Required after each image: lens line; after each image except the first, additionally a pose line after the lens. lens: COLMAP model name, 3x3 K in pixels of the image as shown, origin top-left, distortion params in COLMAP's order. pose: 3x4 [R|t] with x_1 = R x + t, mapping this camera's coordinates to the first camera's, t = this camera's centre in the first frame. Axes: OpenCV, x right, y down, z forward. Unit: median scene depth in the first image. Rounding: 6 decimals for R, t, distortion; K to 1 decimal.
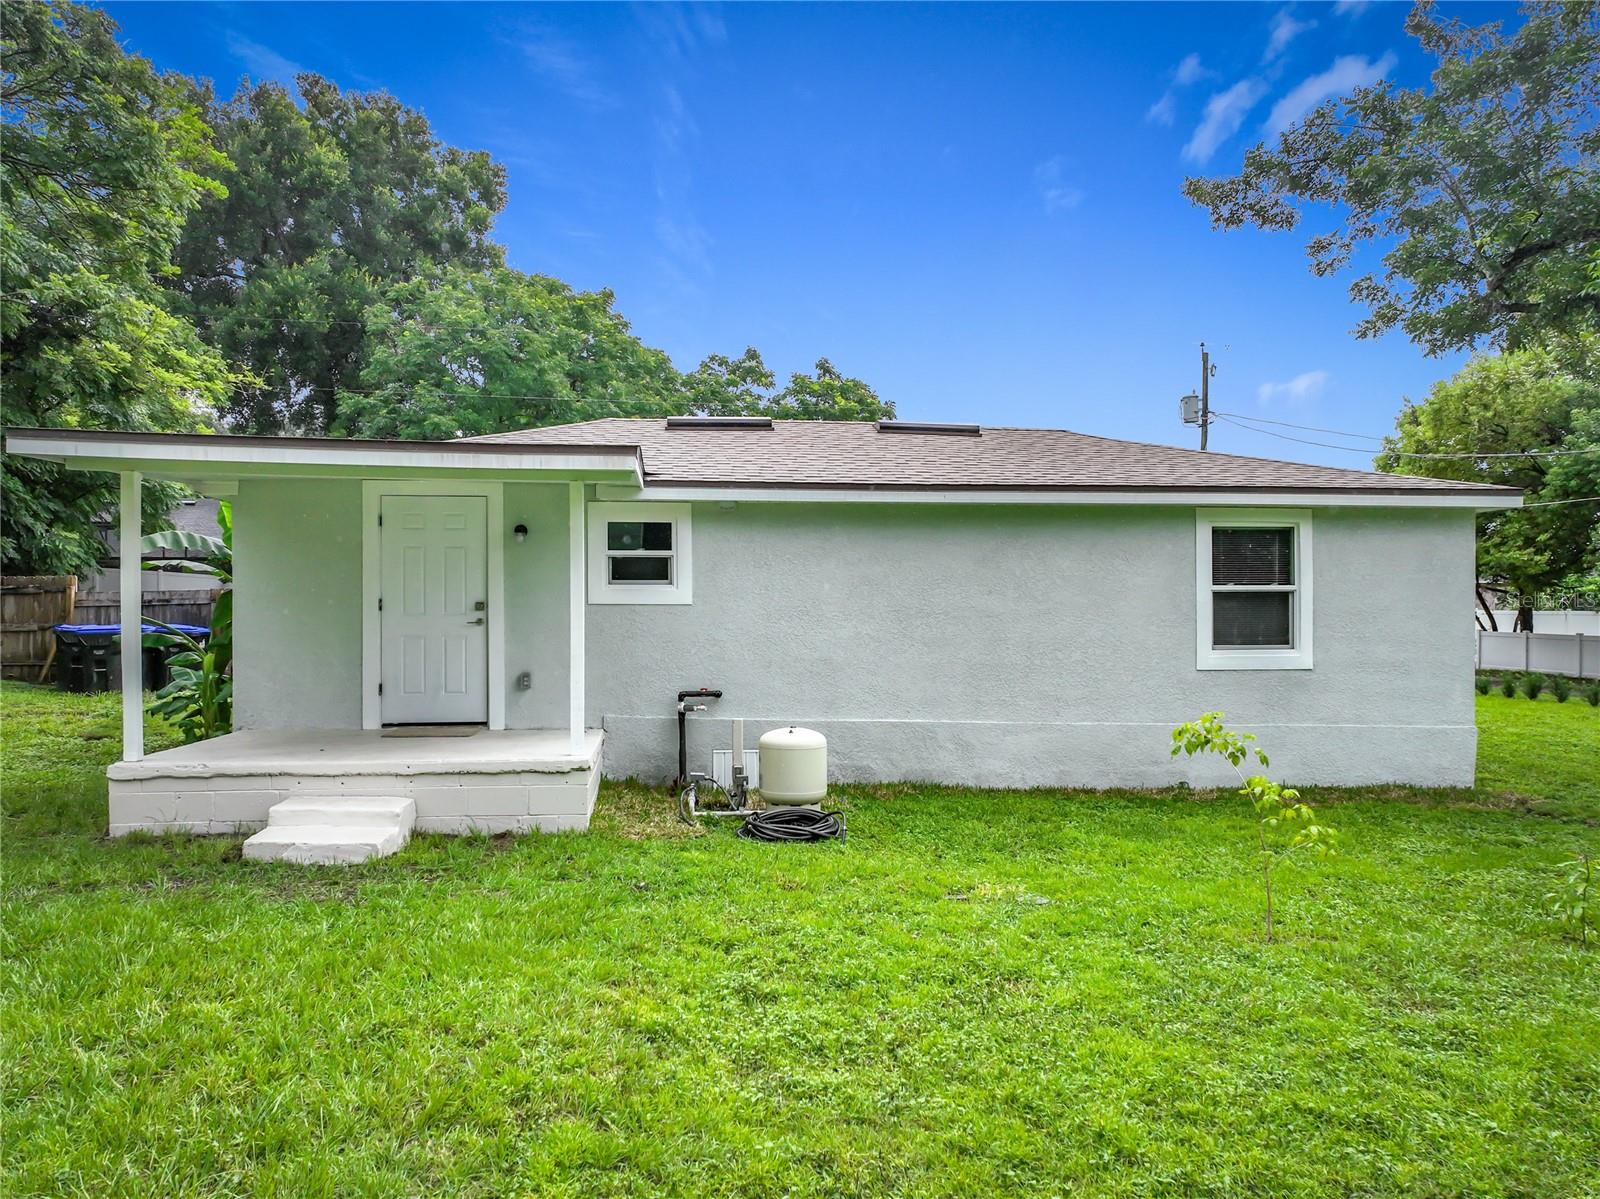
lens RADIAL K [[1133.1, 0, 793.8], [0, 1133.1, 631.6], [0, 0, 1]] dist [0.003439, 0.003577]
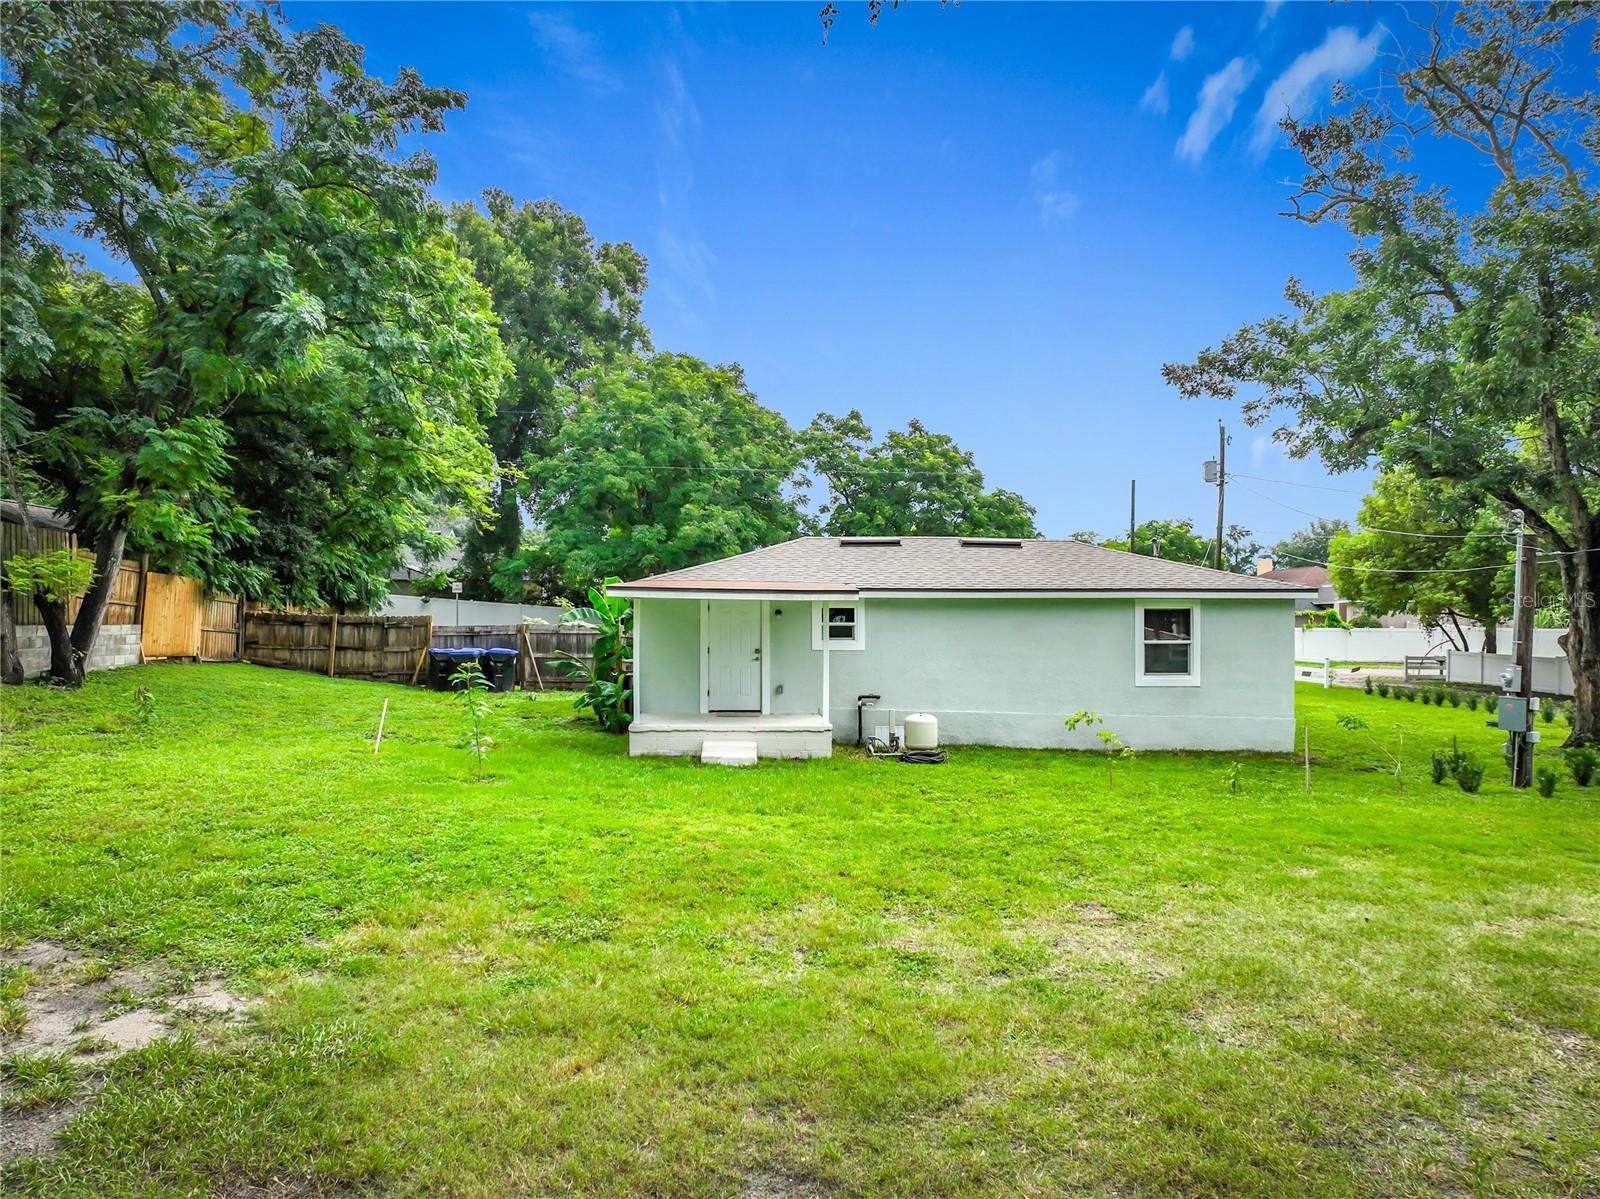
lens RADIAL K [[1136.5, 0, 797.5], [0, 1136.5, 623.9], [0, 0, 1]] dist [0.004058, 0.000561]
pose [[0.997908, 0.004758, -0.064474, -0.074555], [-0.005329, 0.999948, -0.008692, -0.048411], [0.064429, 0.009018, 0.997882, -0.878076]]
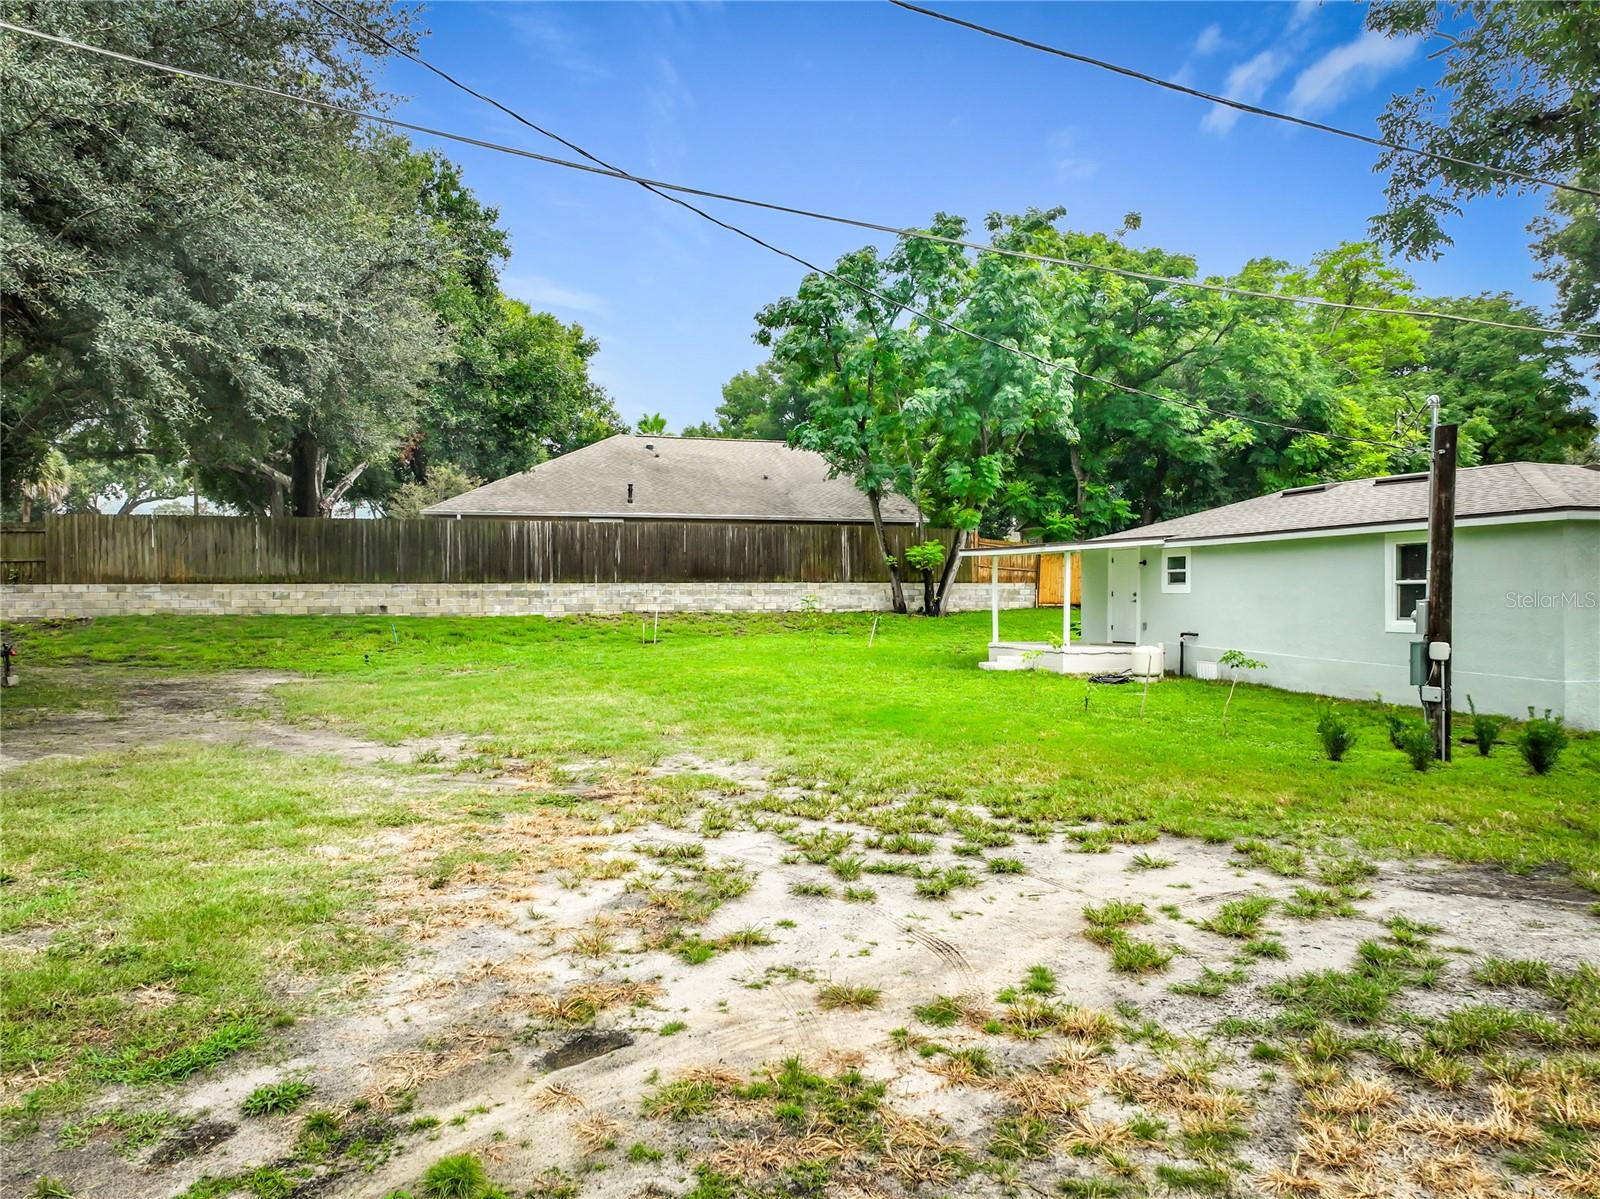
lens RADIAL K [[1125.5, 0, 805.3], [0, 1125.5, 600.0], [0, 0, 1]] dist [-0.005003, 0.017444]
pose [[0.203242, 0.003533, -0.979122, 1.767695], [-0.005676, 0.999981, 0.002430, -0.011449], [0.979112, 0.005063, 0.203259, -0.161016]]
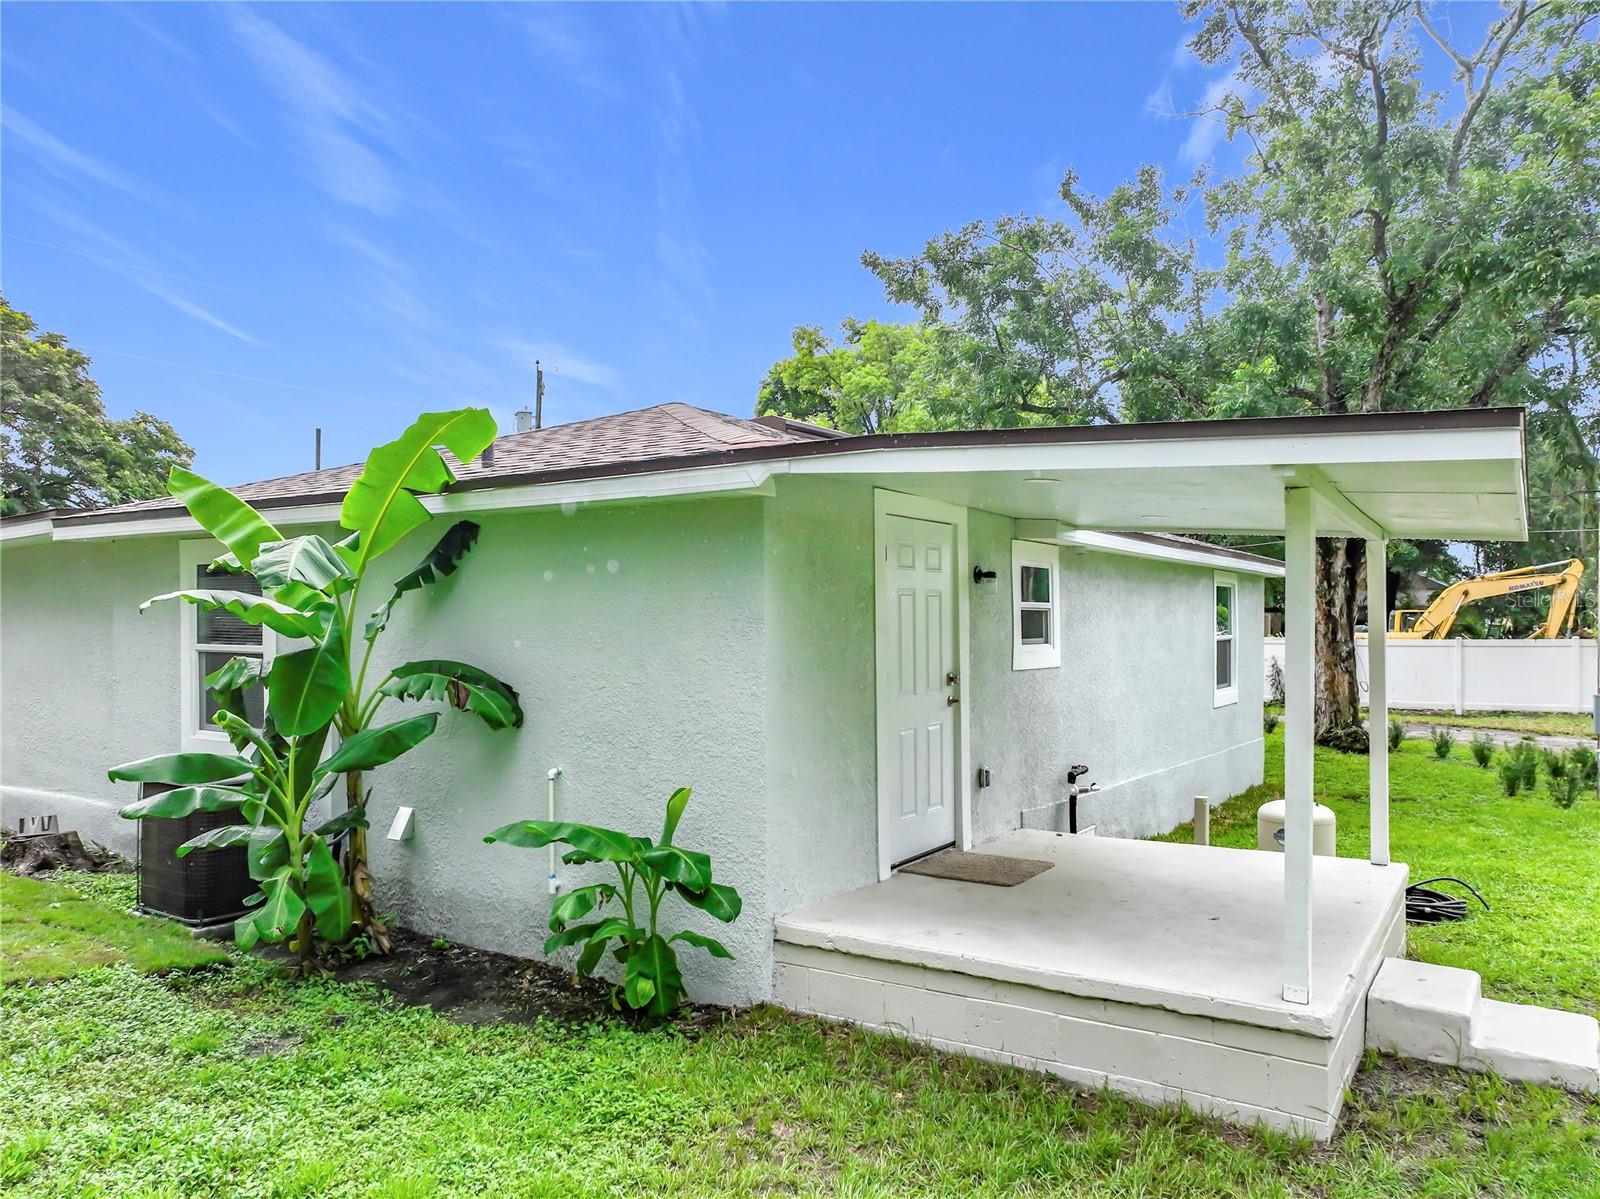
lens RADIAL K [[1136.5, 0, 797.5], [0, 1136.5, 623.9], [0, 0, 1]] dist [0.004058, 0.000561]
pose [[0.646518, -0.000405, 0.762899, -0.807116], [0.006691, 0.999964, -0.005140, -0.049469], [-0.762869, 0.008427, 0.646498, 0.563551]]
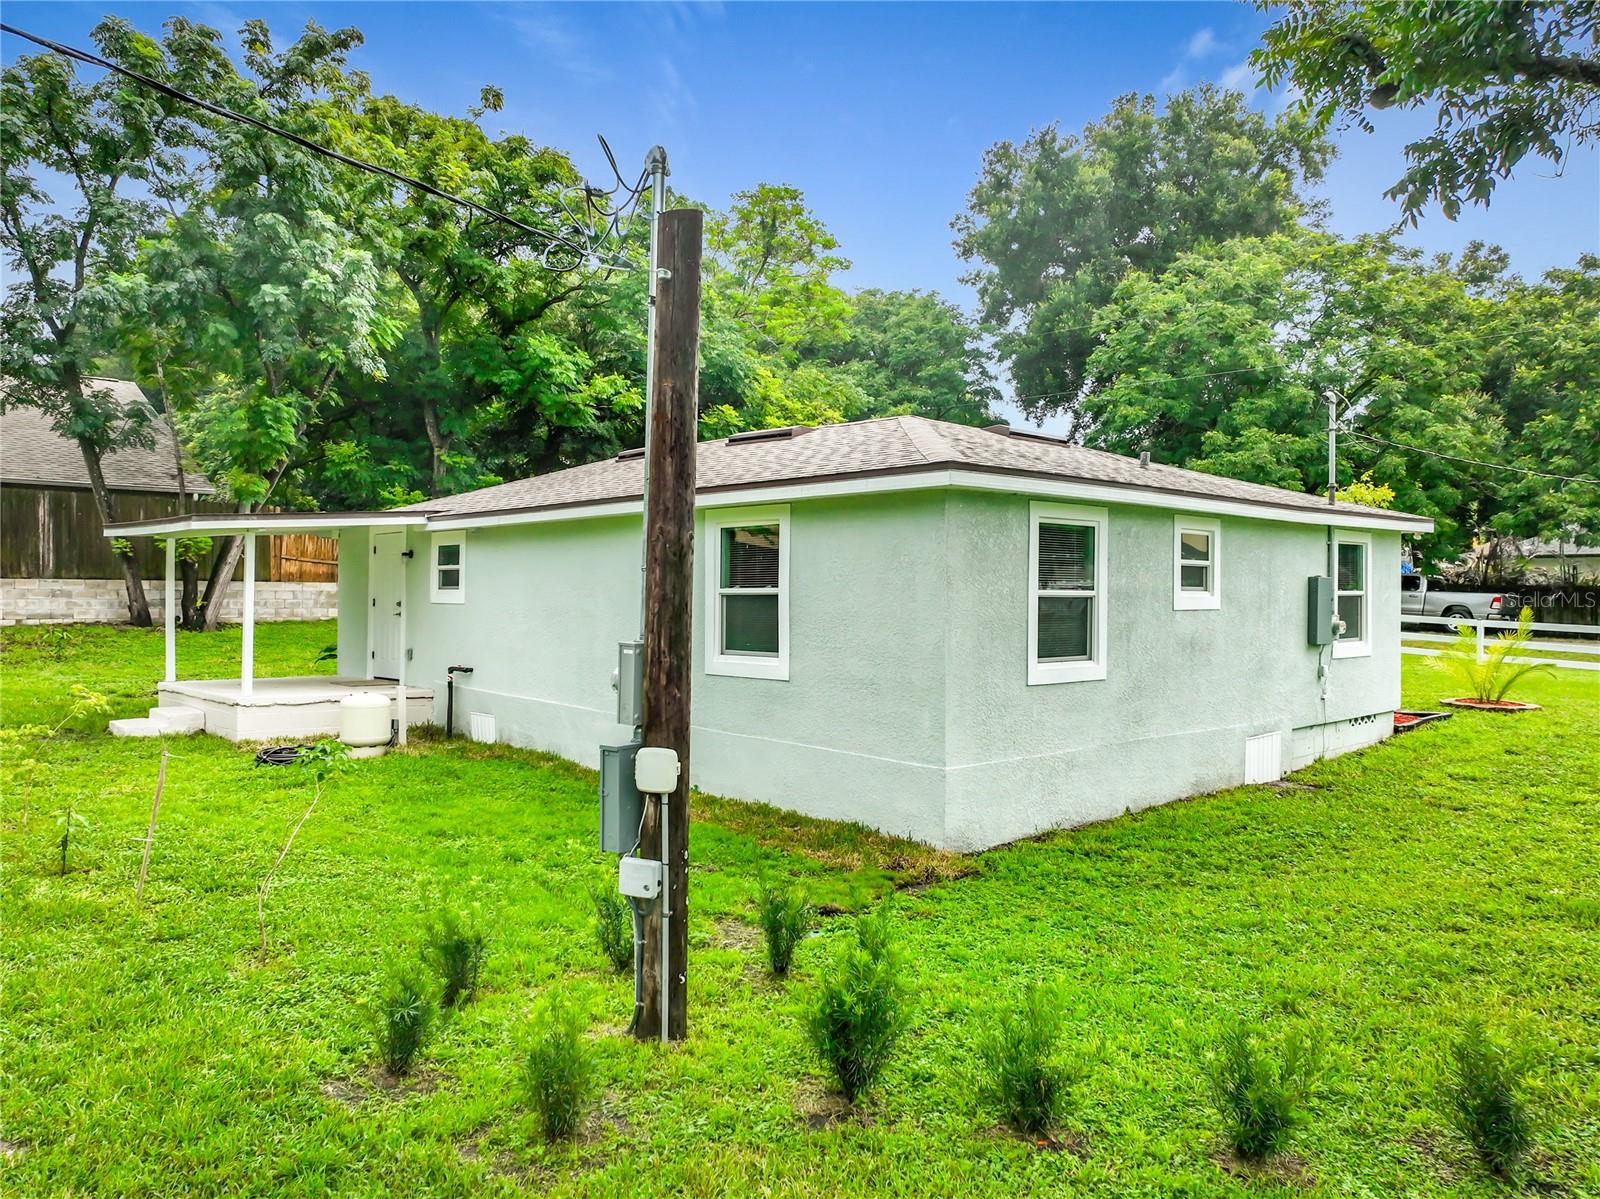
lens RADIAL K [[1154.7, 0, 817.7], [0, 1154.7, 597.7], [0, 0, 1]] dist [0.002197, 0.001837]
pose [[0.605535, 0.004868, -0.795804, 1.200197], [-0.012596, 0.999915, -0.003468, -0.029859], [0.795719, 0.012124, 0.605544, 0.461469]]
